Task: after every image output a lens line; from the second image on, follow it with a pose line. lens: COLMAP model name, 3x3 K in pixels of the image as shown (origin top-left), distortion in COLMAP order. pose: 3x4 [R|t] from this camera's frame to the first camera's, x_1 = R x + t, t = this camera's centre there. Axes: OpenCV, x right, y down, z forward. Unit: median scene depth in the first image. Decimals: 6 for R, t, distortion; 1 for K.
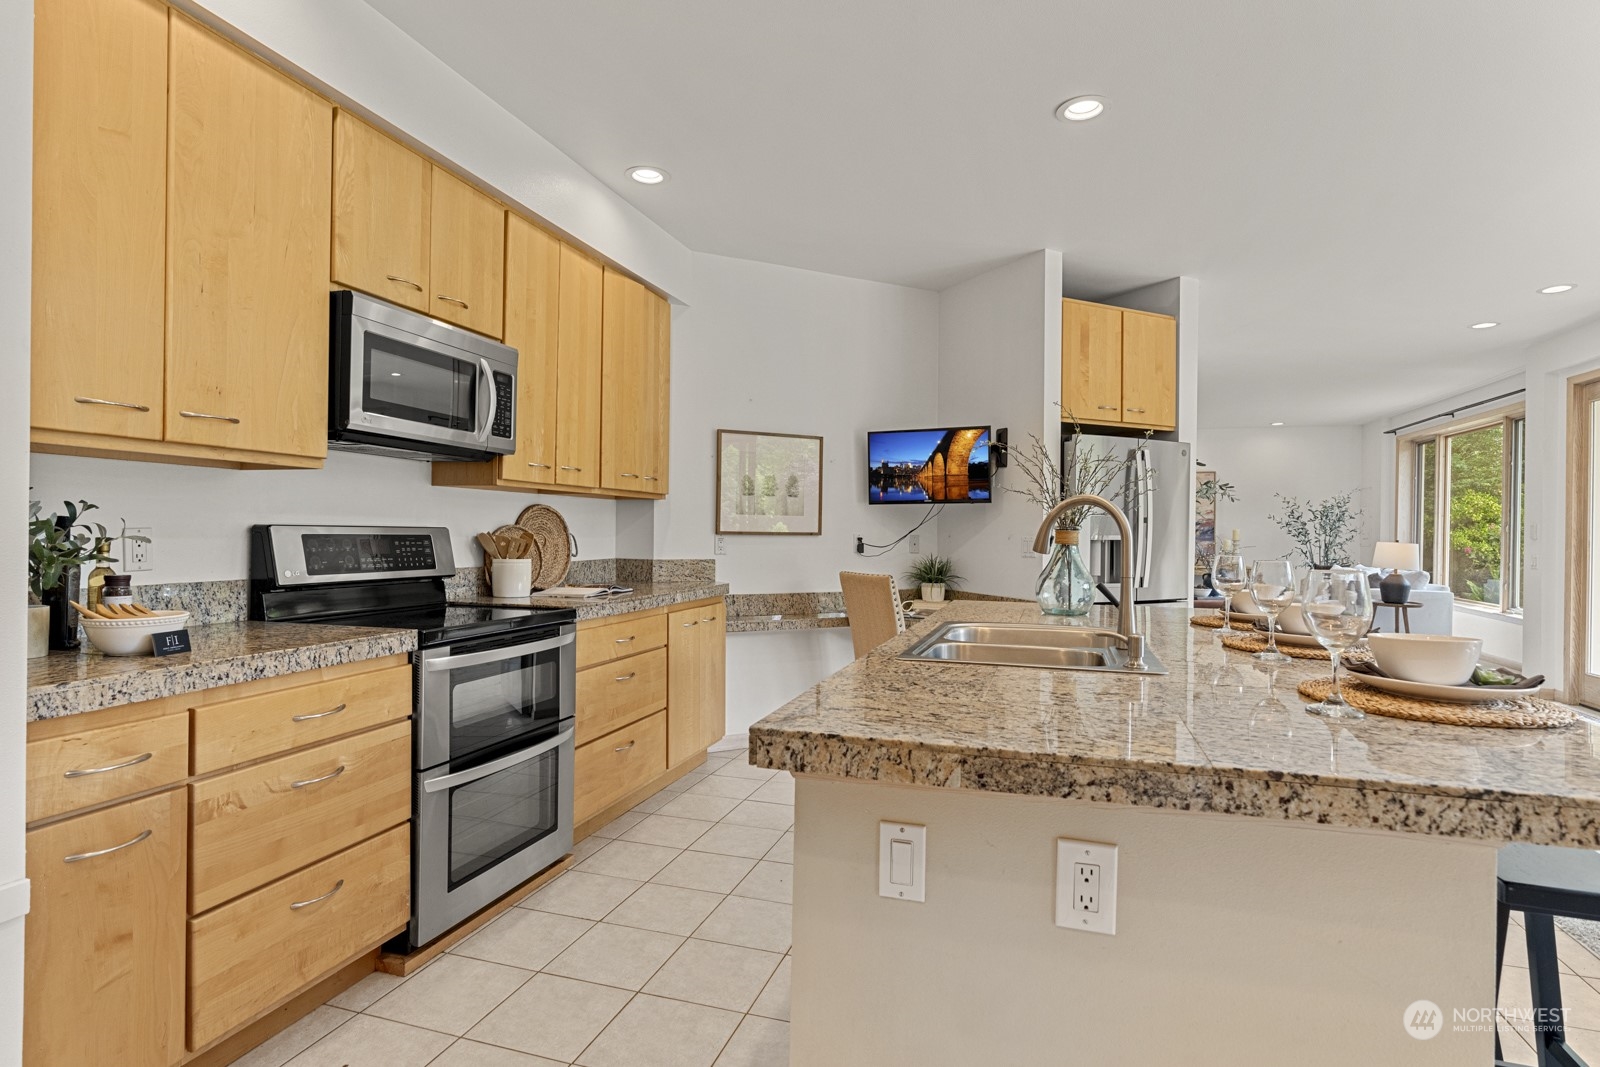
lens RADIAL K [[830.5, 0, 802.8], [0, 830.5, 530.5], [0, 0, 1]] dist [-0.005144, -0.000532]
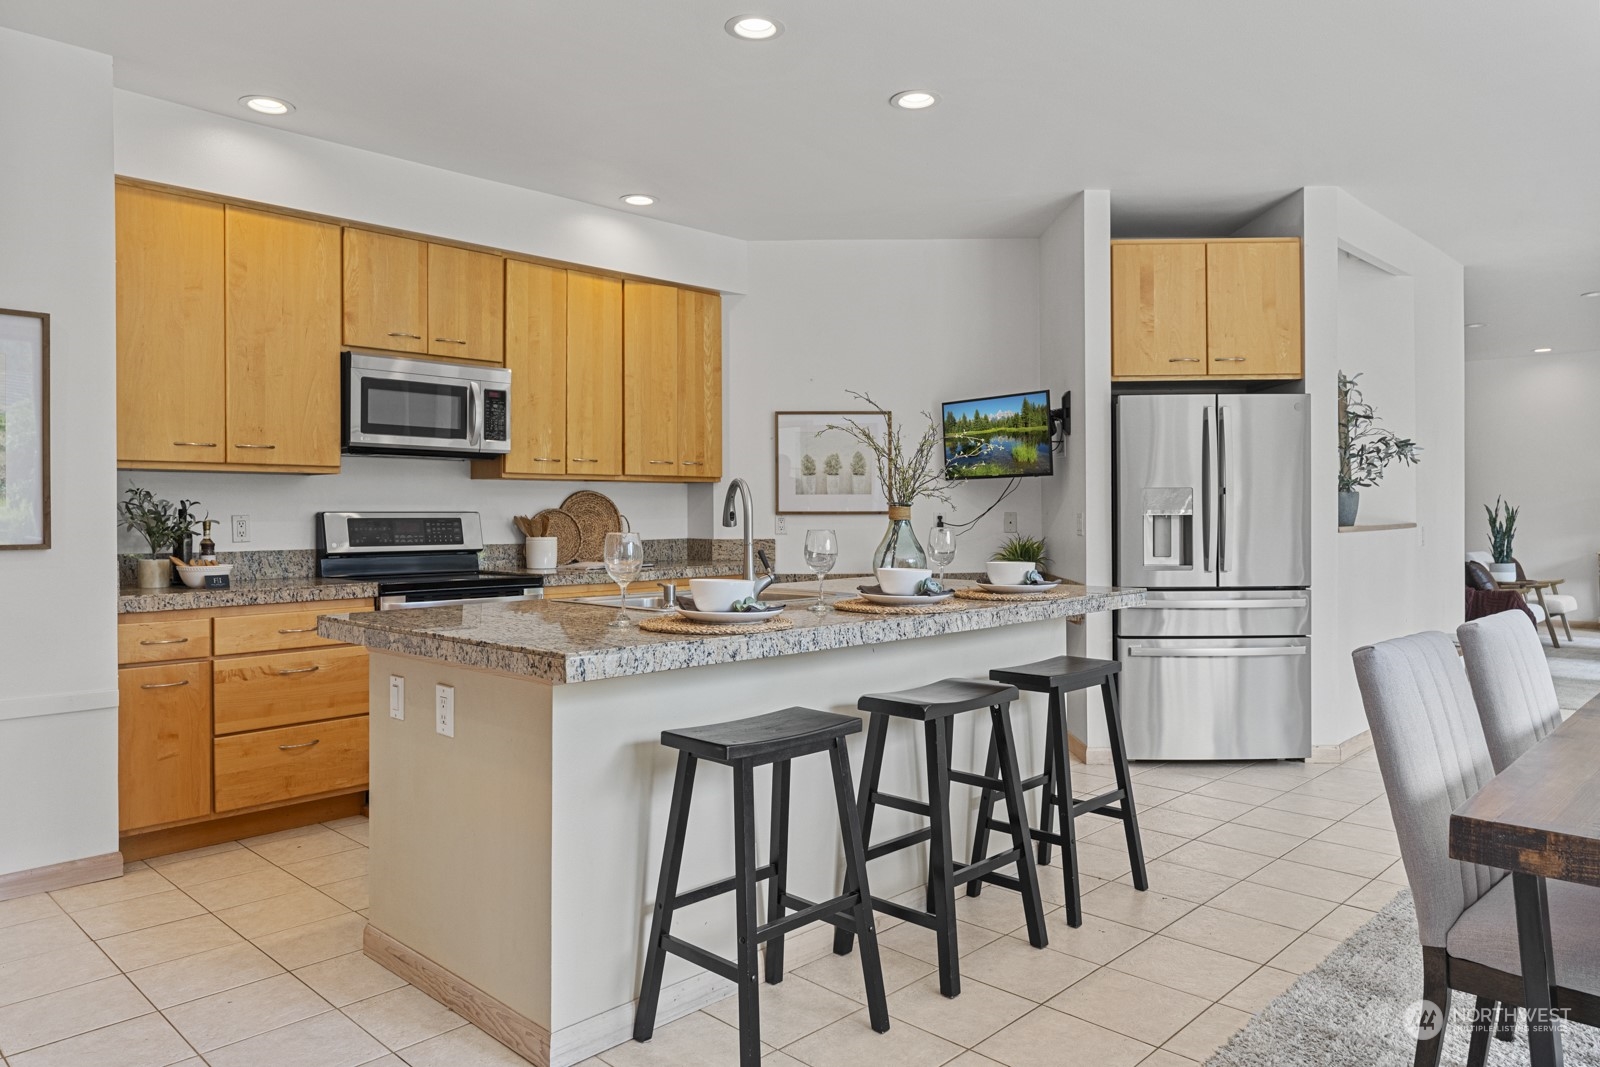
lens RADIAL K [[1089.7, 0, 798.2], [0, 1089.7, 512.2], [0, 0, 1]] dist [-0.012371, -0.001638]
pose [[0.892024, -0.015478, -0.451722, 0.961154], [0.015358, 0.999874, -0.003932, 0.013532], [0.451726, -0.003430, 0.892150, -0.335488]]
